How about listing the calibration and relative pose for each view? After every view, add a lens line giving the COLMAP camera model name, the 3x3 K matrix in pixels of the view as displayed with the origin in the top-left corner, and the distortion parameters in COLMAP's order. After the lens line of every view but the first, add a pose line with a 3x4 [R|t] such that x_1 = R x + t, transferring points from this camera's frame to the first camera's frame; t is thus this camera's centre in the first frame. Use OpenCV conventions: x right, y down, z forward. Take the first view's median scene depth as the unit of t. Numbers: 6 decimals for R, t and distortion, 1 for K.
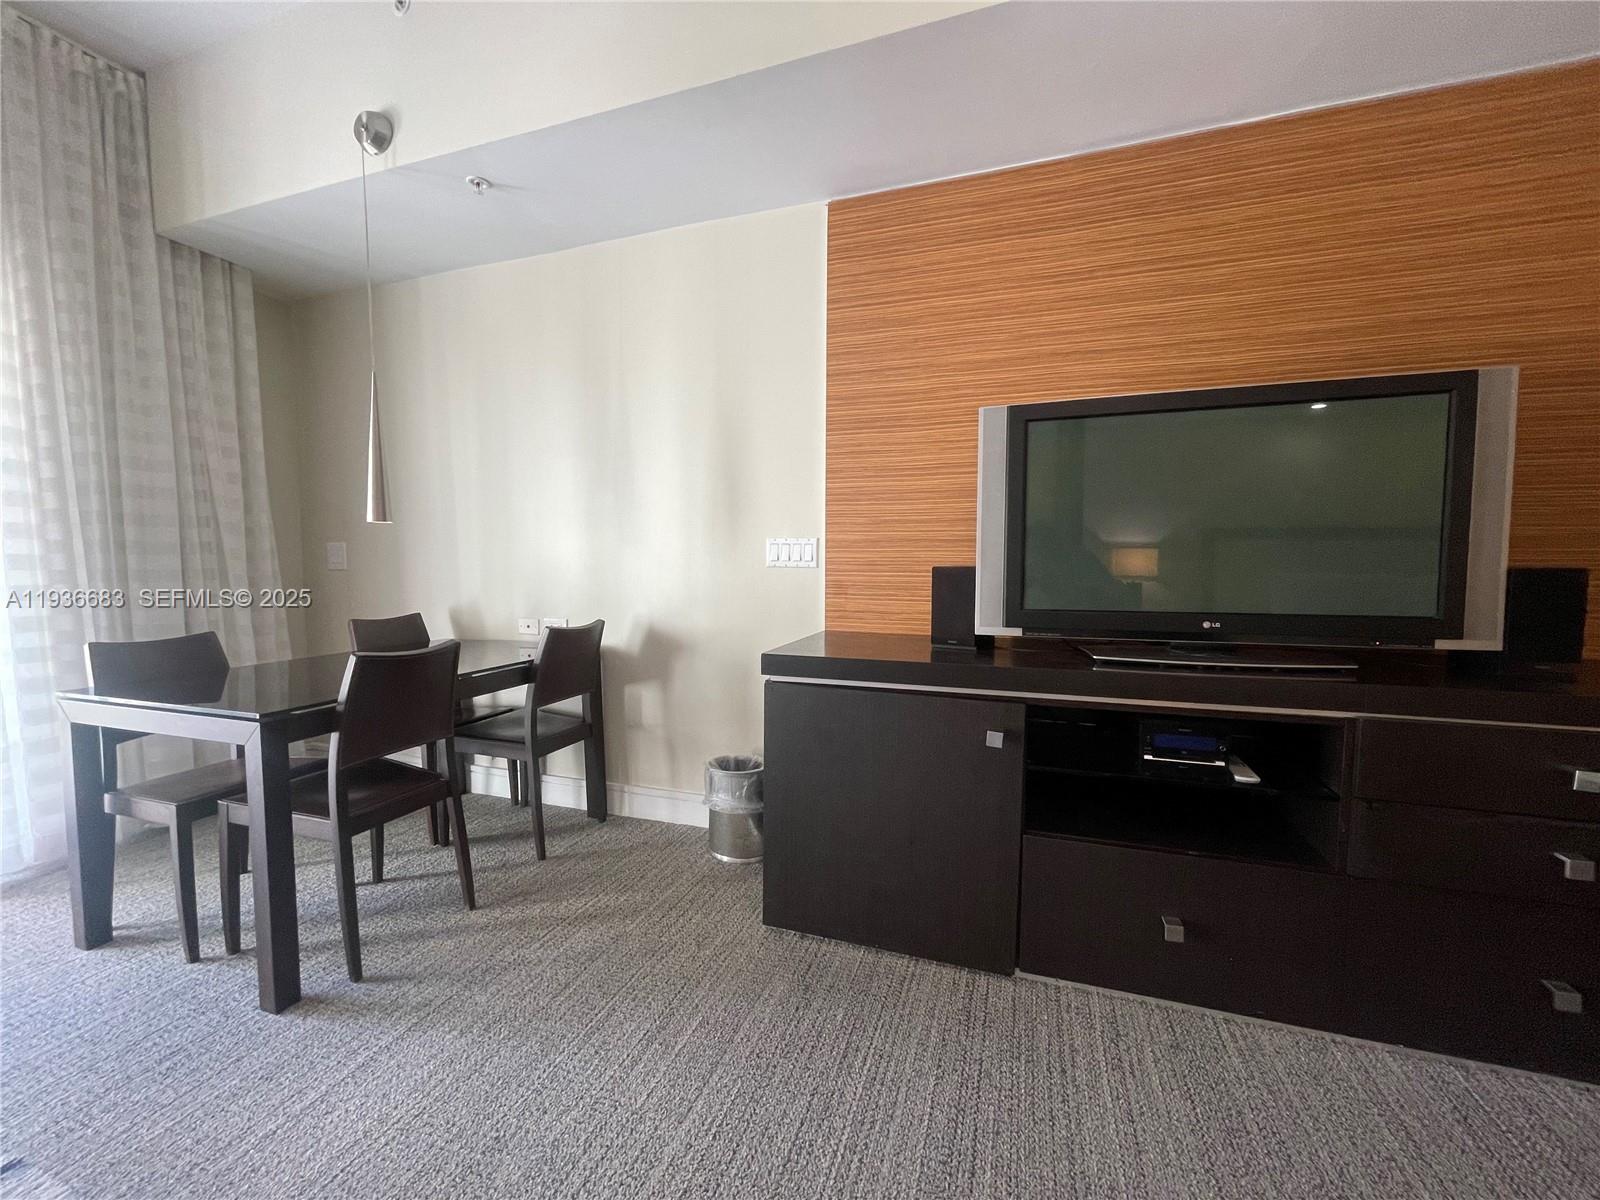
lens RADIAL K [[647.8, 0, 805.7], [0, 647.8, 607.3], [0, 0, 1]] dist [-0.002133, -0.000534]
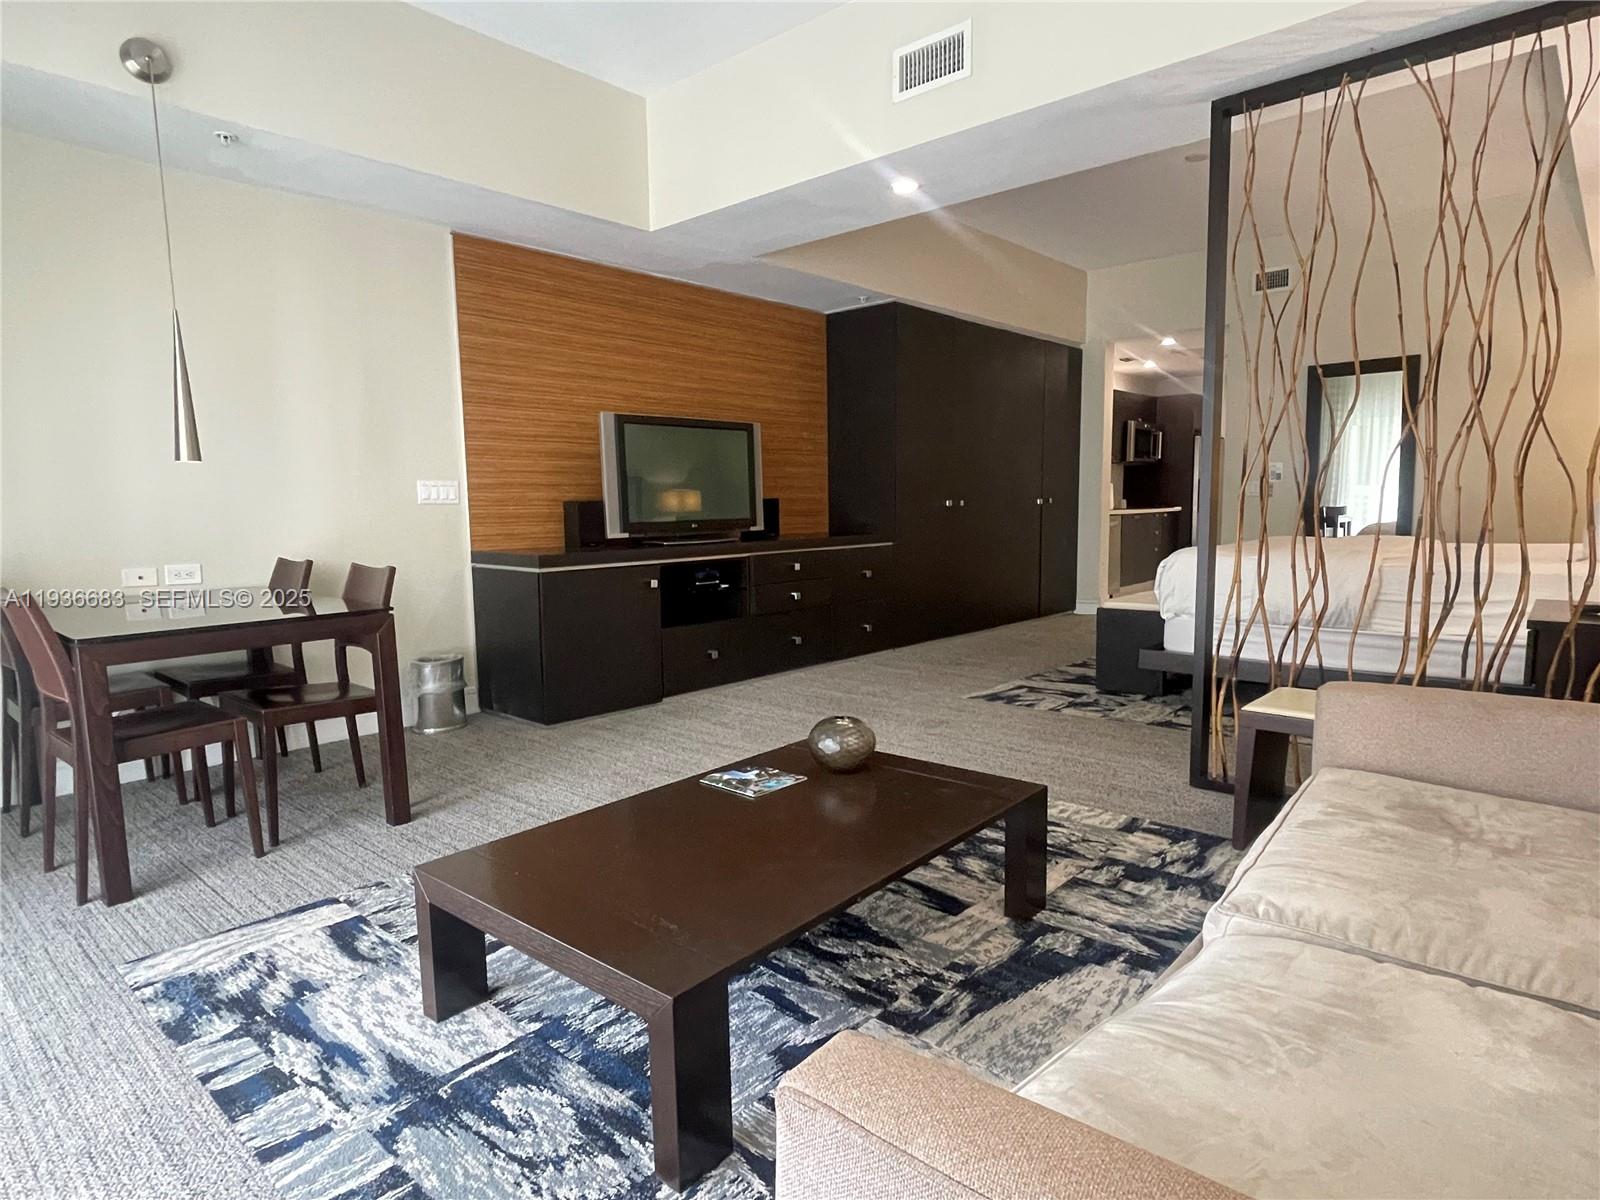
lens RADIAL K [[913.0, 0, 798.6], [0, 913.0, 615.2], [0, 0, 1]] dist [0.005602, -0.017515]
pose [[0.388626, -0.122385, 0.913231, -1.704328], [0.081340, 0.991827, 0.098304, 0.042933], [-0.917798, 0.036079, 0.395405, -0.435920]]
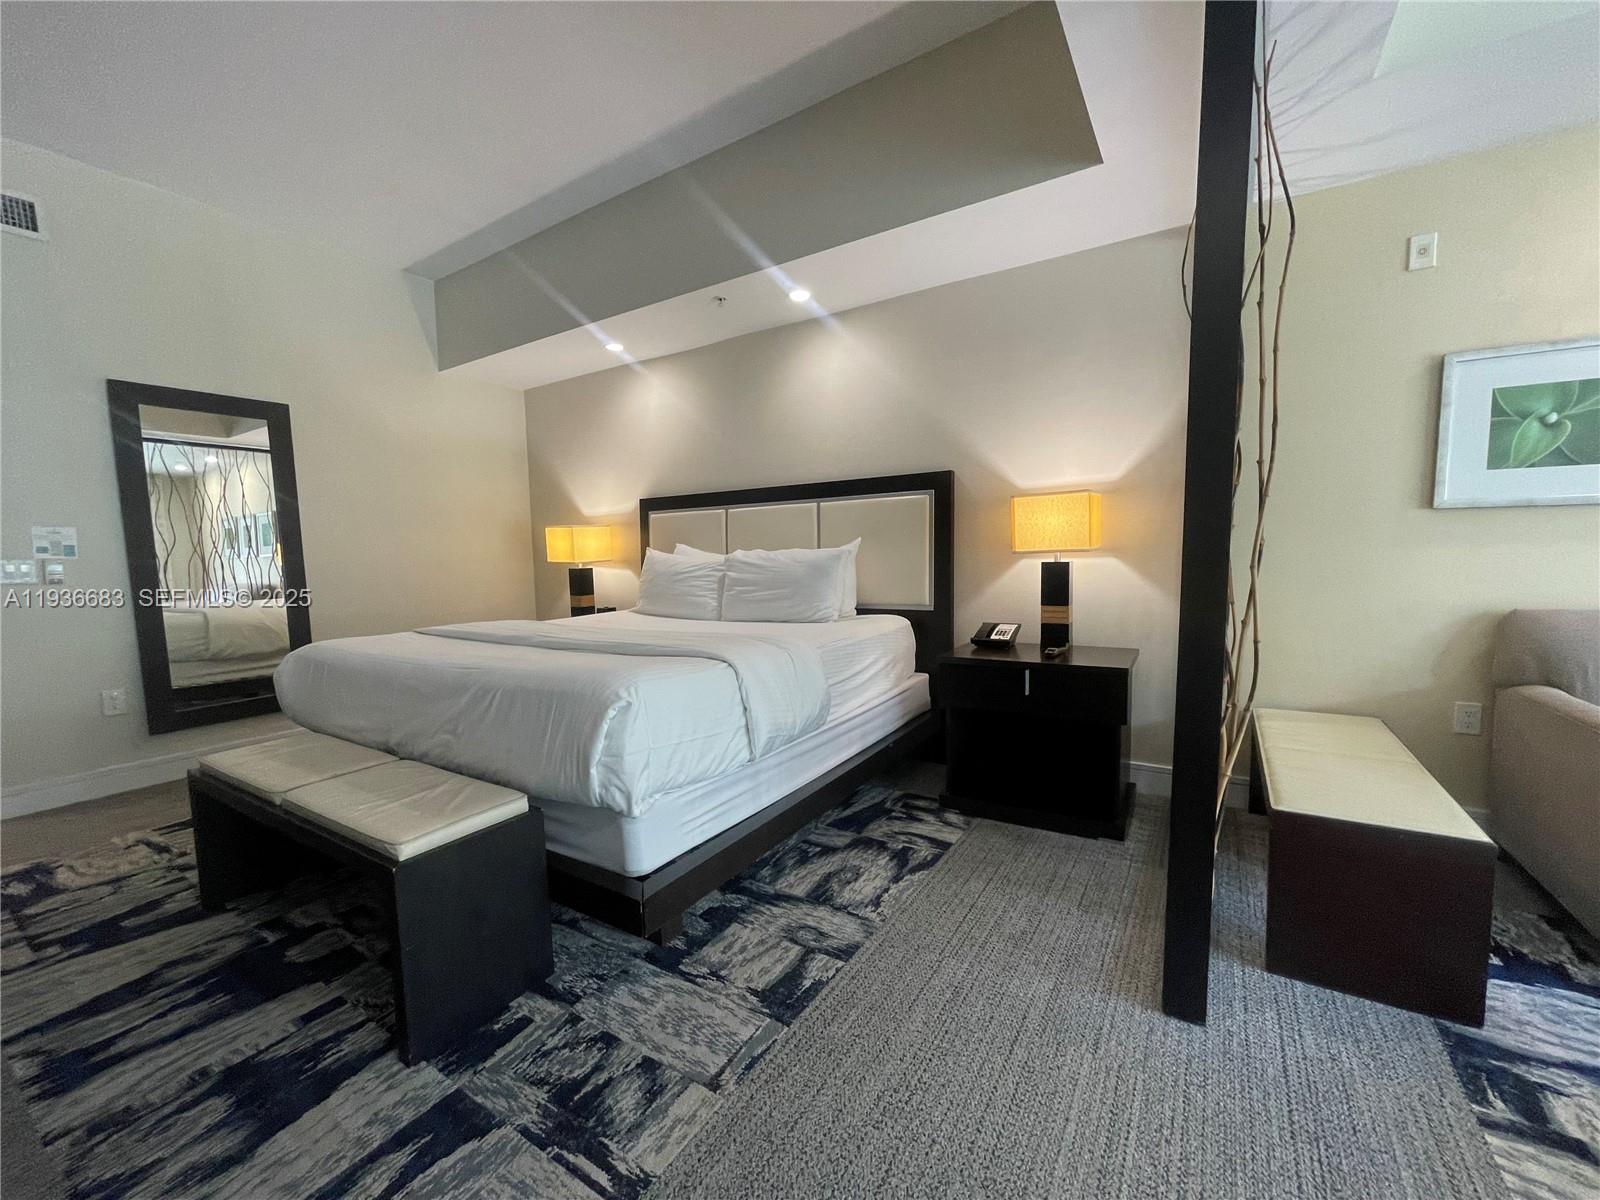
lens RADIAL K [[646.1, 0, 799.3], [0, 646.1, 609.6], [0, 0, 1]] dist [-0.001004, -0.000481]
pose [[-0.971751, 0.000051, 0.236010, 0.267610], [0.037479, 0.987344, 0.154103, -0.021077], [-0.233015, 0.158595, -0.959454, 0.290398]]
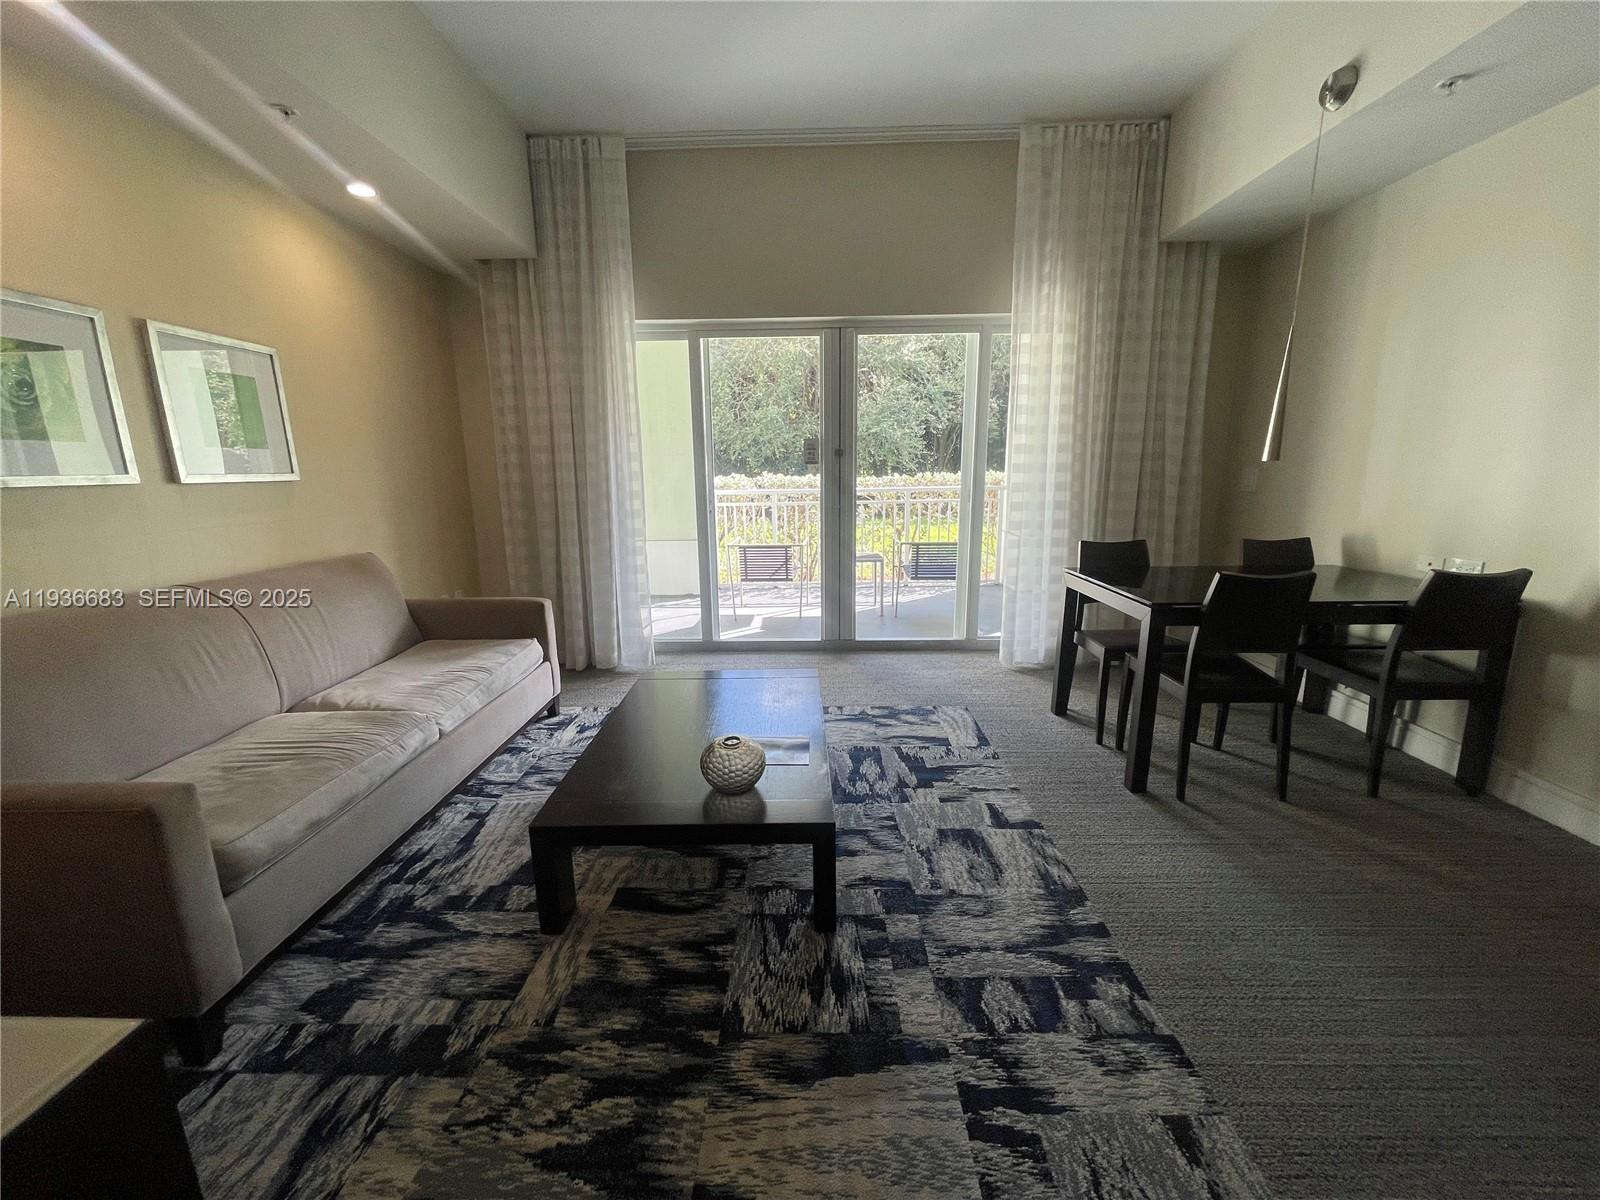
lens RADIAL K [[645.6, 0, 801.2], [0, 645.6, 608.1], [0, 0, 1]] dist [-0.016154, 0.009923]
pose [[0.304850, 0.201322, -0.930879, 0.230962], [-0.055107, 0.979494, 0.193790, -0.052798], [0.950805, -0.007779, 0.309693, -0.186032]]
